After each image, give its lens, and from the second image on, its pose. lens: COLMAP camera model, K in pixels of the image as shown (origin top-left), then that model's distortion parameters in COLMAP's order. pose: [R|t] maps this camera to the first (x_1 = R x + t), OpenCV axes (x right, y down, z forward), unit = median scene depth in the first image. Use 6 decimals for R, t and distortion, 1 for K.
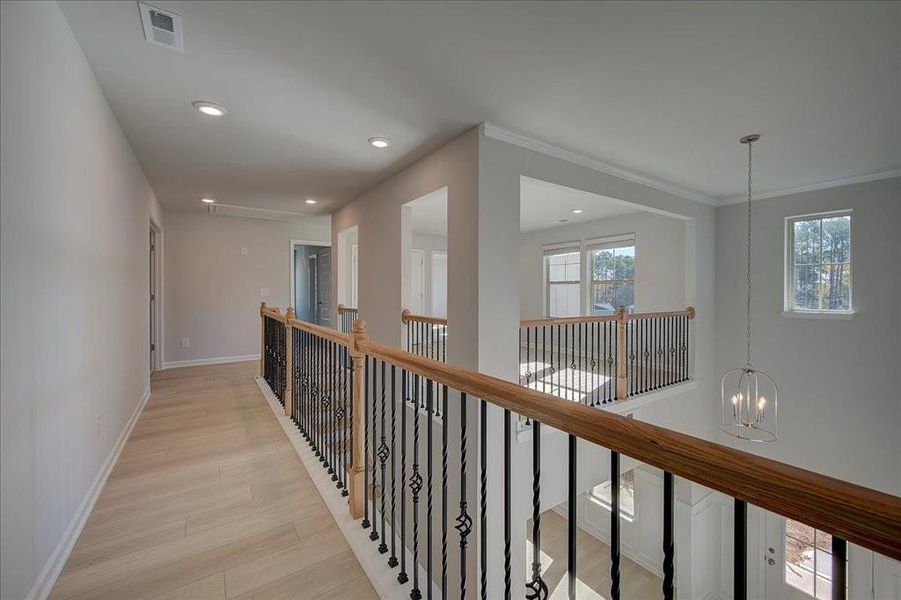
lens RADIAL K [[373.7, 0, 453.7], [0, 373.7, 300.5], [0, 0, 1]] dist [-0.003813, -0.000298]
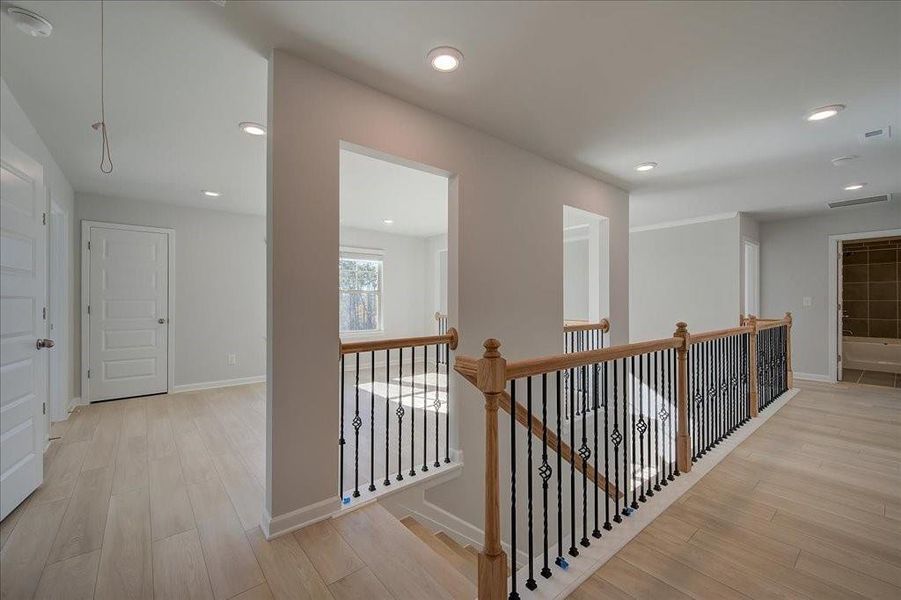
lens RADIAL K [[373.7, 0, 453.7], [0, 373.7, 300.5], [0, 0, 1]] dist [-0.003813, -0.000298]
pose [[-0.112117, 0.005288, 0.993681, -1.090609], [0.016180, 0.999863, -0.003496, -0.028721], [-0.993563, 0.015686, -0.112187, 1.490675]]
